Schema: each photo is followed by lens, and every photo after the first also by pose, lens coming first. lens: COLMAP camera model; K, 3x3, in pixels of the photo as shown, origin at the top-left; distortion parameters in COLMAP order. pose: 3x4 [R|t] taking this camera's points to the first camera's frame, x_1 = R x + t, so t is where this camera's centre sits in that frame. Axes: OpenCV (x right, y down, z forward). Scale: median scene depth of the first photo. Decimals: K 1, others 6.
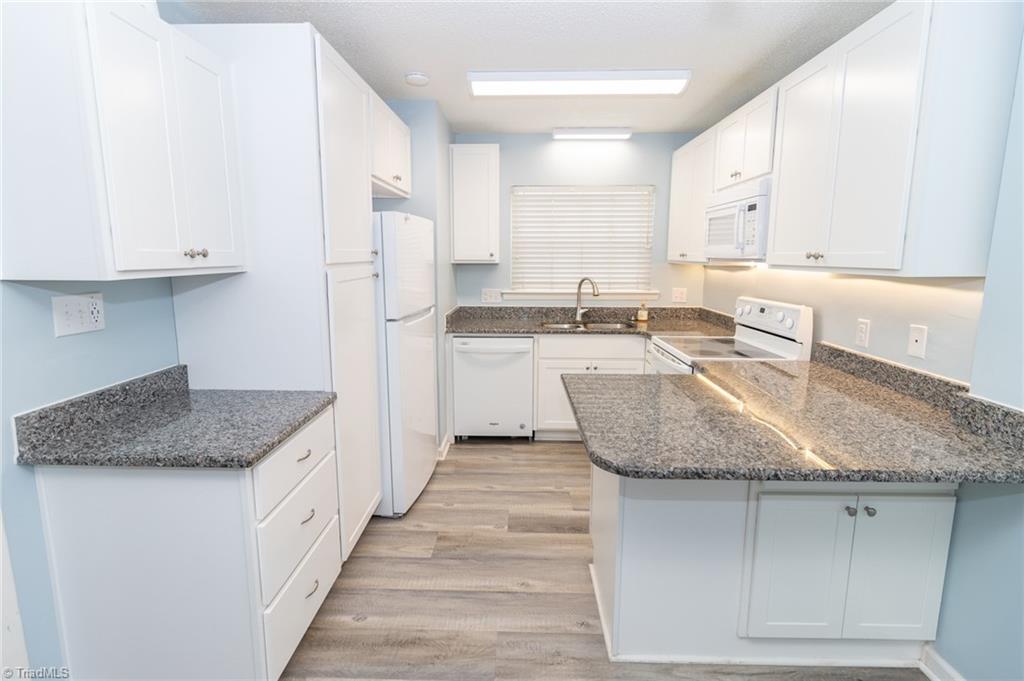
lens RADIAL K [[486.4, 0, 511.5], [0, 486.4, 327.0], [0, 0, 1]] dist [-0.000944, 0.000740]
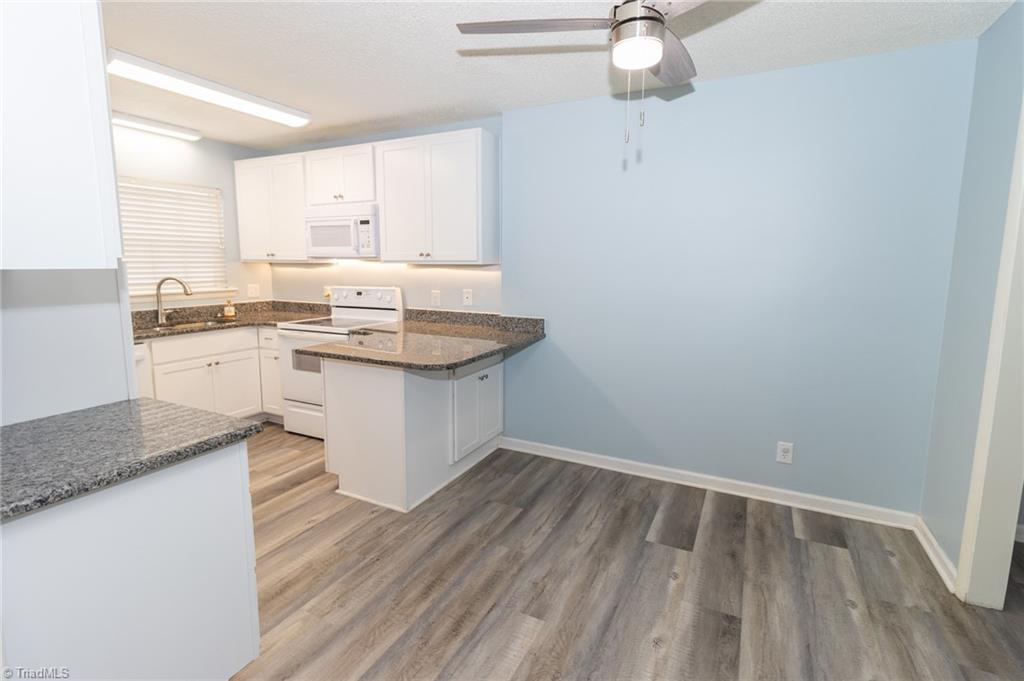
lens RADIAL K [[486.4, 0, 511.5], [0, 486.4, 327.0], [0, 0, 1]] dist [-0.000944, 0.000740]
pose [[0.430014, -0.121761, 0.894574, -0.470303], [0.128782, 0.989004, 0.072710, 0.013541], [-0.893590, 0.083939, 0.440966, -0.017195]]
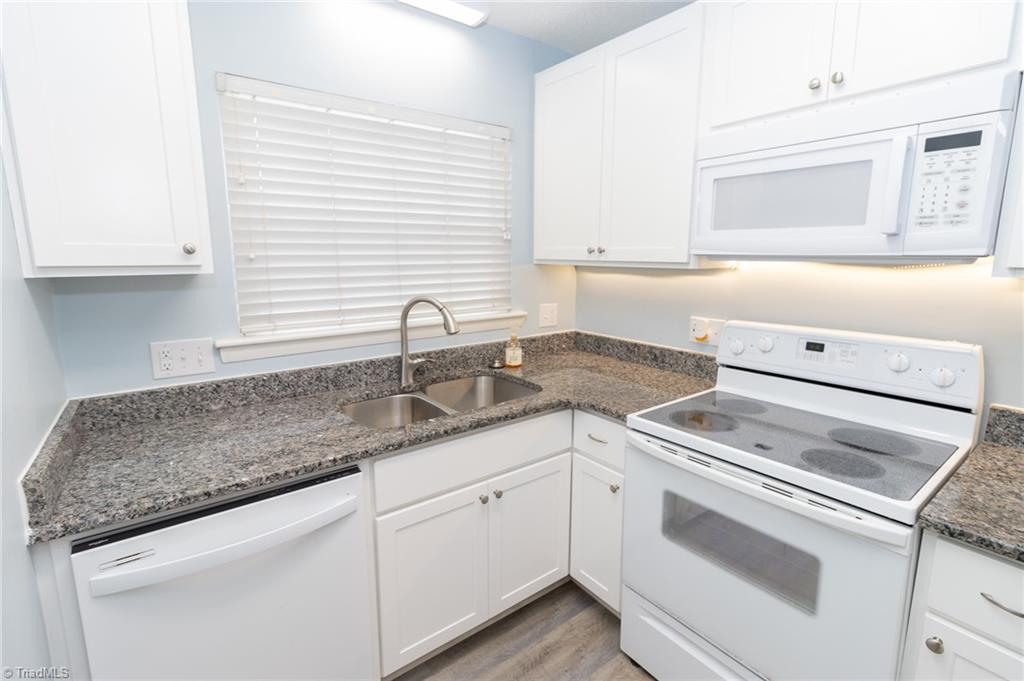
lens RADIAL K [[473.1, 0, 512.3], [0, 473.1, 327.9], [0, 0, 1]] dist [0.010689, -0.000144]
pose [[0.780334, -0.102033, 0.616984, -0.079519], [0.095302, 0.994479, 0.043926, -0.092077], [-0.618059, 0.024523, 0.785749, 0.631742]]
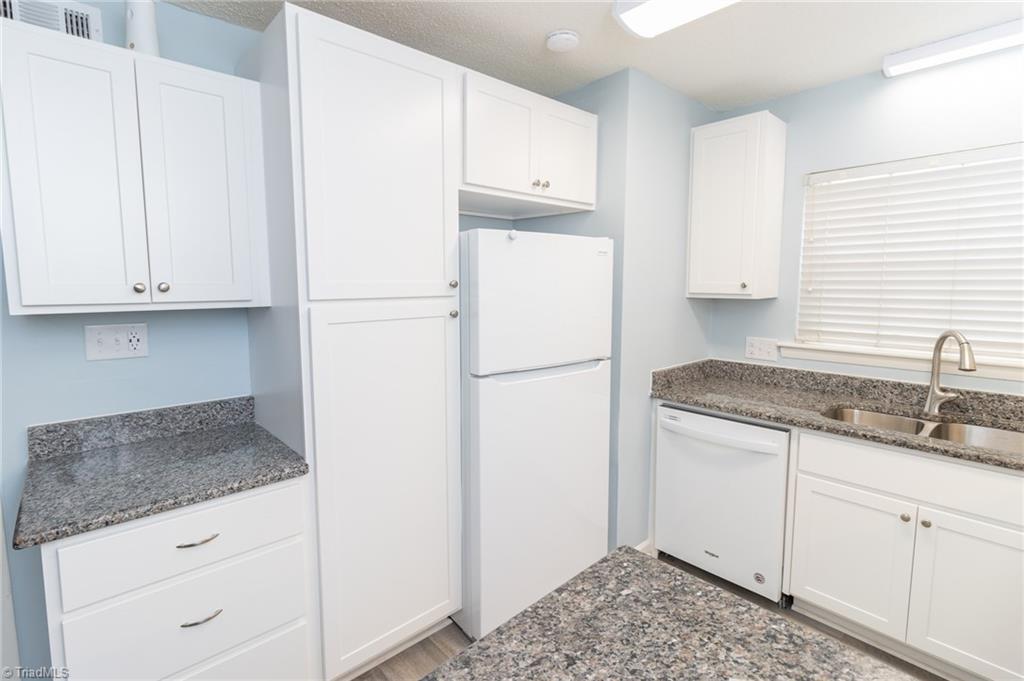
lens RADIAL K [[486.4, 0, 511.5], [0, 486.4, 327.0], [0, 0, 1]] dist [-0.000944, 0.000740]
pose [[0.694018, 0.064193, -0.717090, 0.219514], [-0.104305, 0.994474, -0.011925, -0.058574], [0.712362, 0.083072, 0.696878, 0.363817]]
